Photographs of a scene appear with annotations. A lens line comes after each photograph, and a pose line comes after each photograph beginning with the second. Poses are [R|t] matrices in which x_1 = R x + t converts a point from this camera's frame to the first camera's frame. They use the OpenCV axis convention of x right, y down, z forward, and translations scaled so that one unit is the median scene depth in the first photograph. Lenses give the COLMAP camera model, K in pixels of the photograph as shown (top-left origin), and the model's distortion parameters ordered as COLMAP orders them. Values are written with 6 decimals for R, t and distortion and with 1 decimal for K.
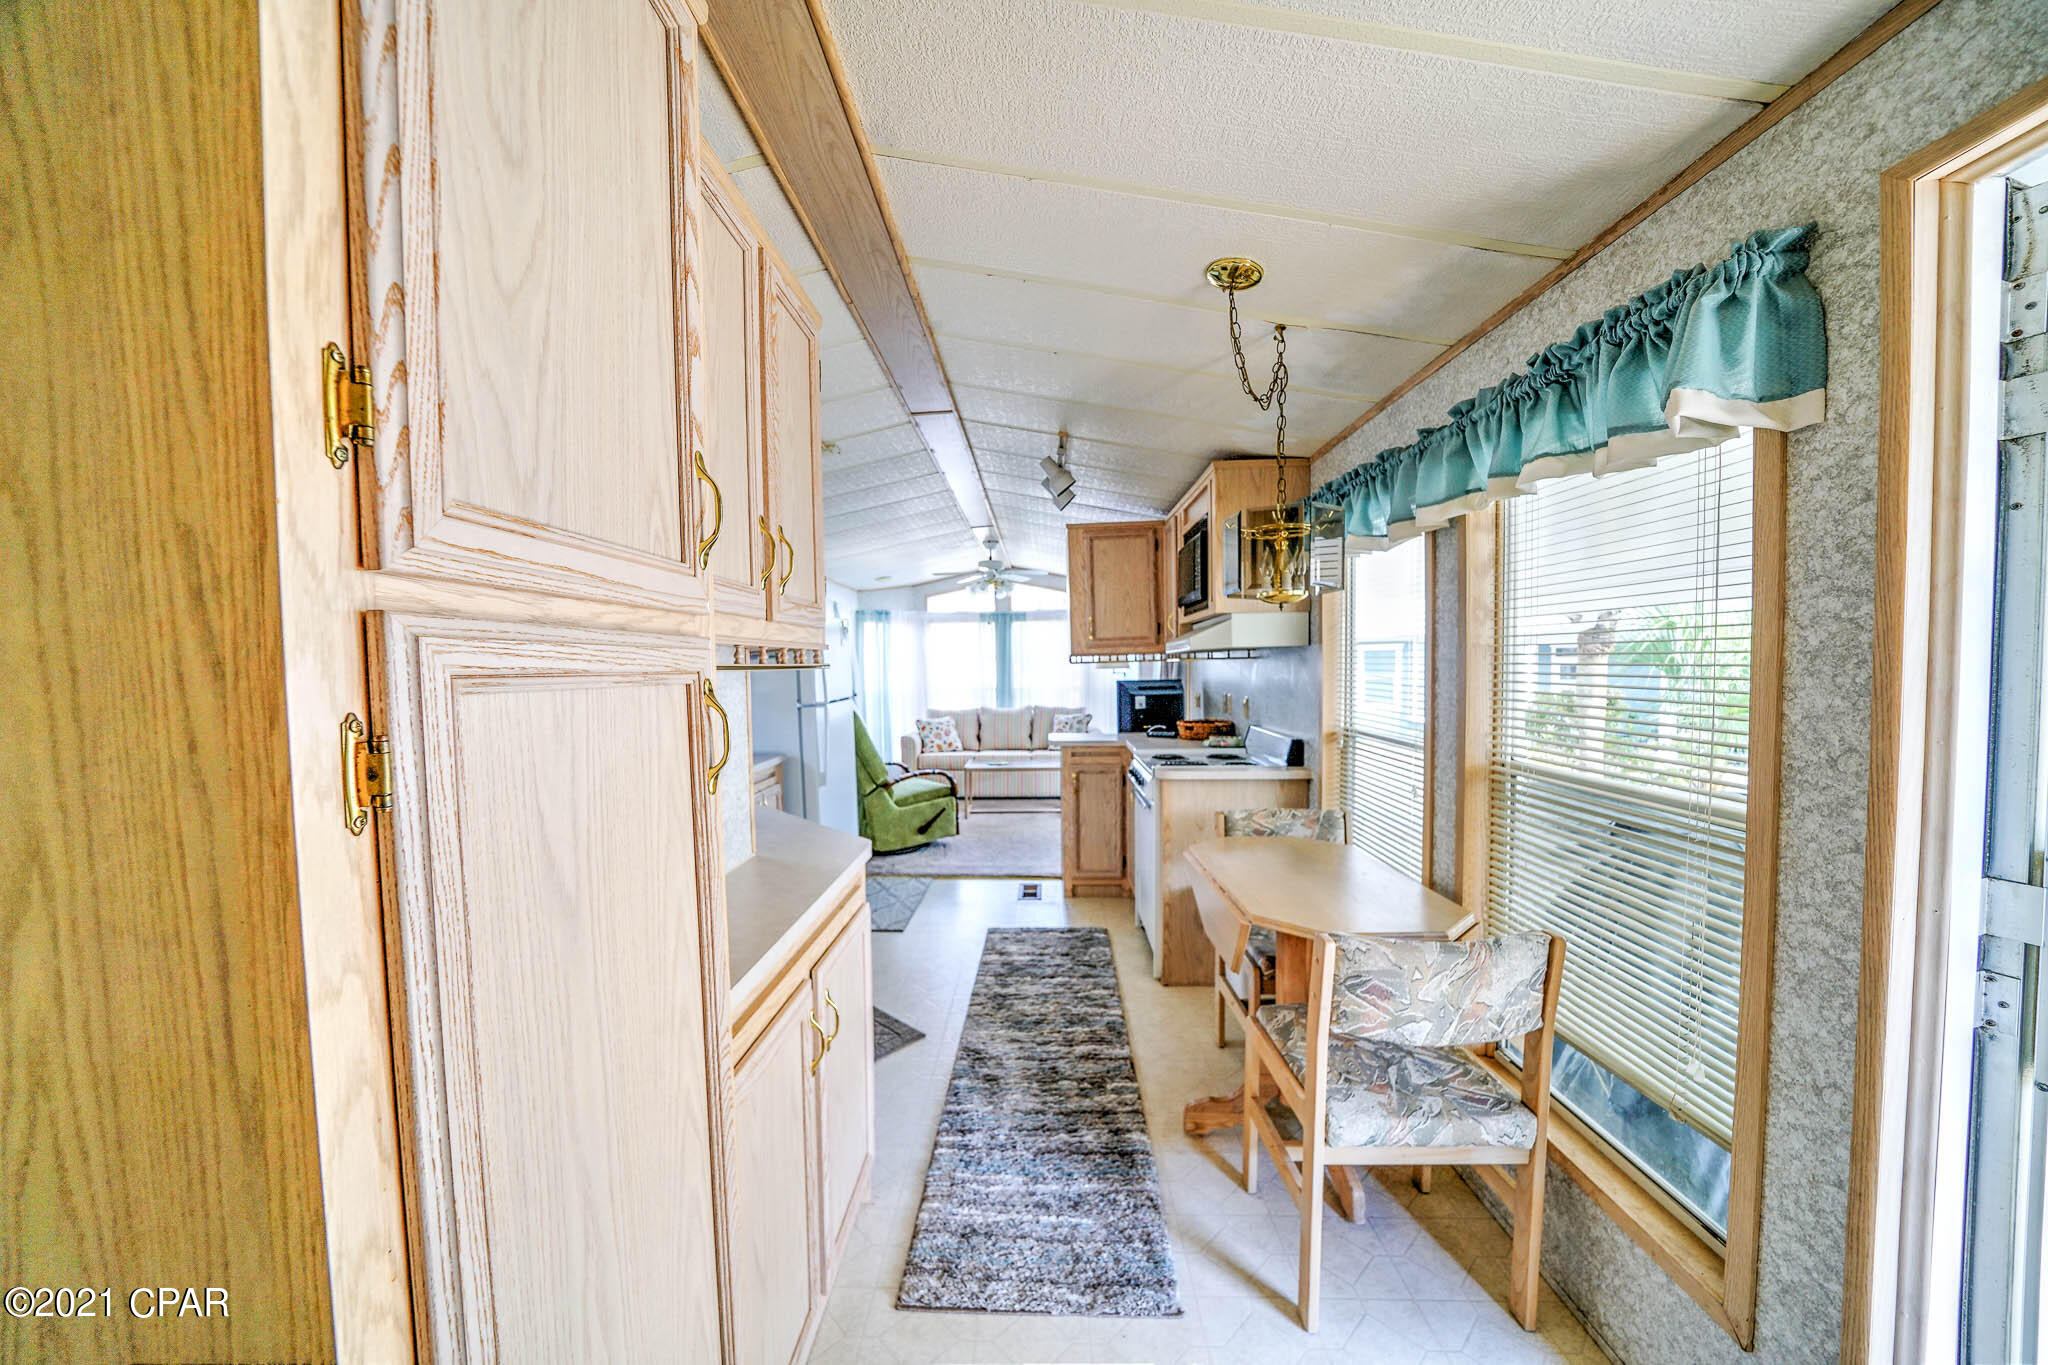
lens RADIAL K [[712.5, 0, 1004.9], [0, 712.5, 692.9], [0, 0, 1]] dist [-0.024820, 0.002595]
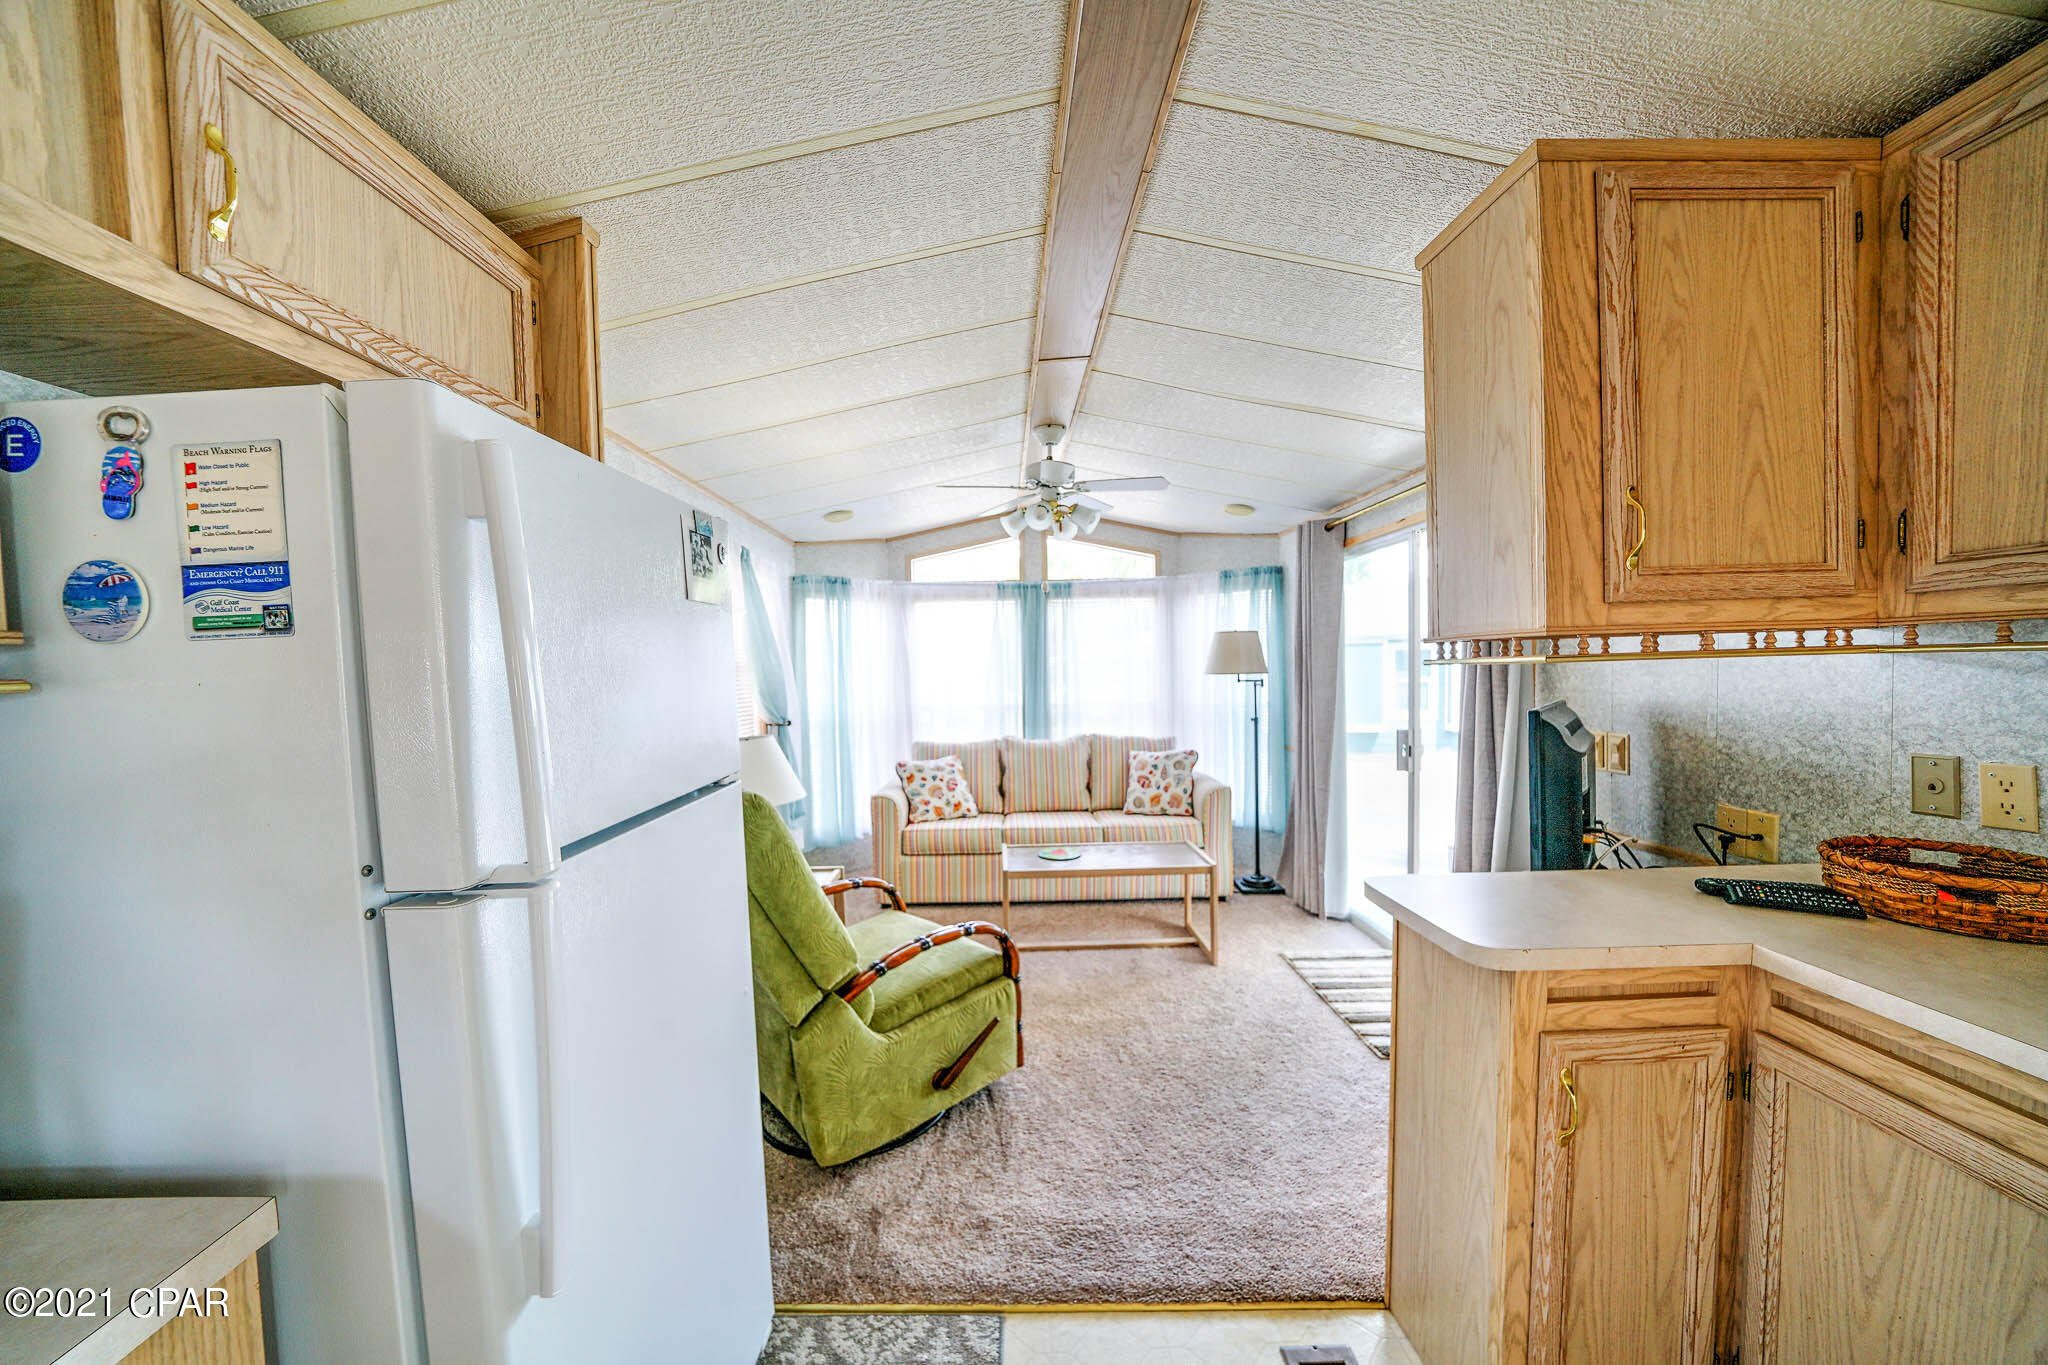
lens RADIAL K [[712.5, 0, 1004.9], [0, 712.5, 692.9], [0, 0, 1]] dist [-0.024820, 0.002595]
pose [[0.998065, -0.006283, 0.061862, -0.177771], [0.006536, 0.999971, -0.003878, -0.040990], [-0.061836, 0.004275, 0.998077, 1.023956]]
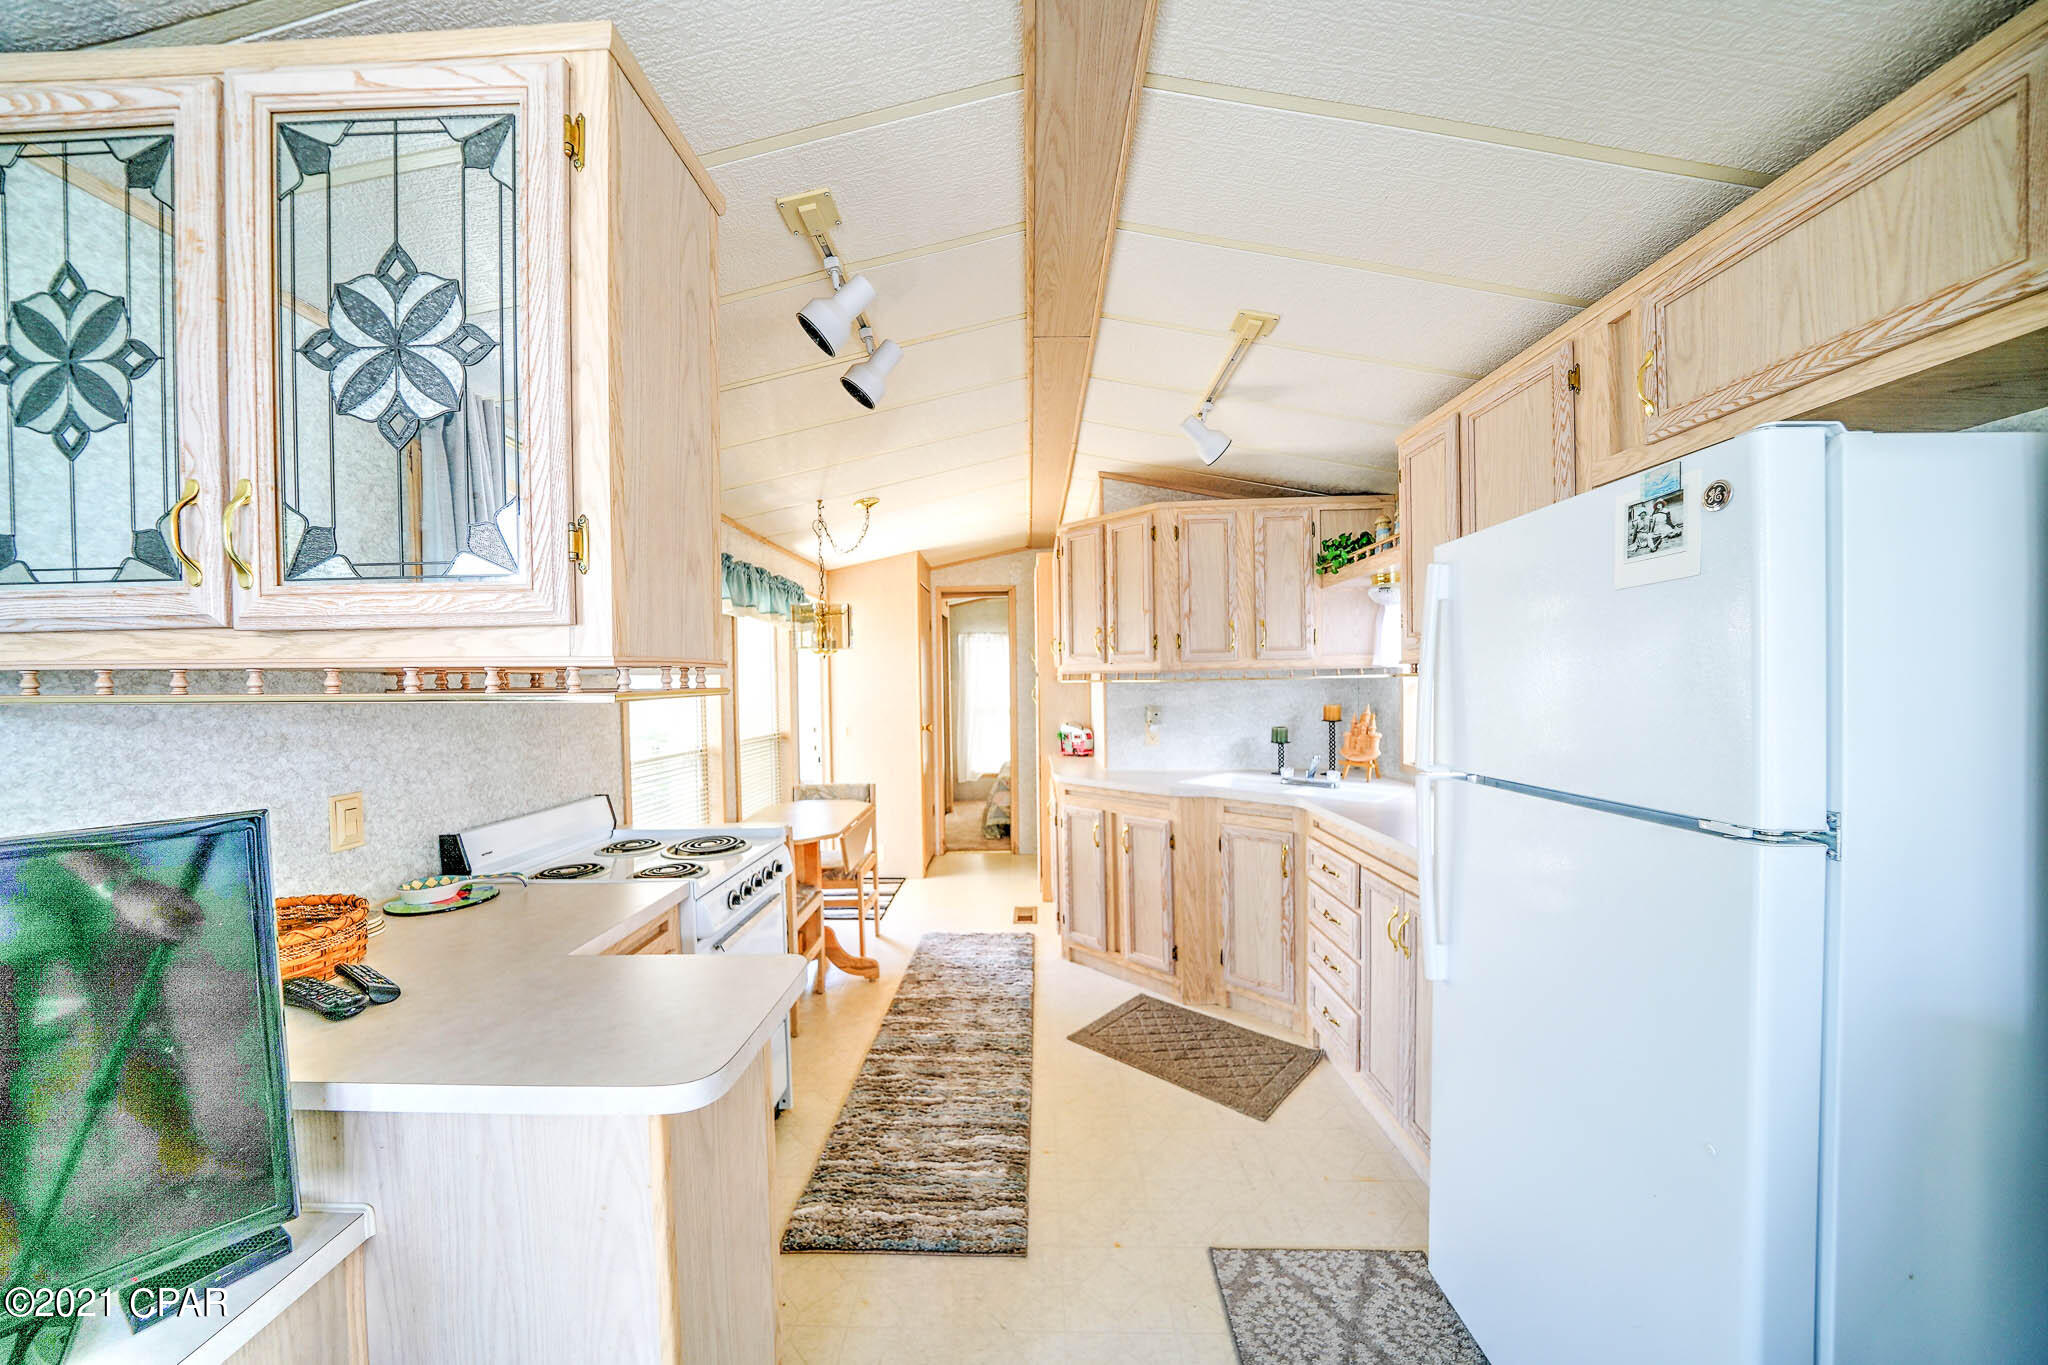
lens RADIAL K [[712.5, 0, 1004.9], [0, 712.5, 692.9], [0, 0, 1]] dist [-0.024820, 0.002595]
pose [[-0.999218, 0.035759, -0.016855, -0.018598], [0.034728, 0.997715, 0.057951, -0.074072], [0.018889, 0.057321, -0.998177, 1.756472]]
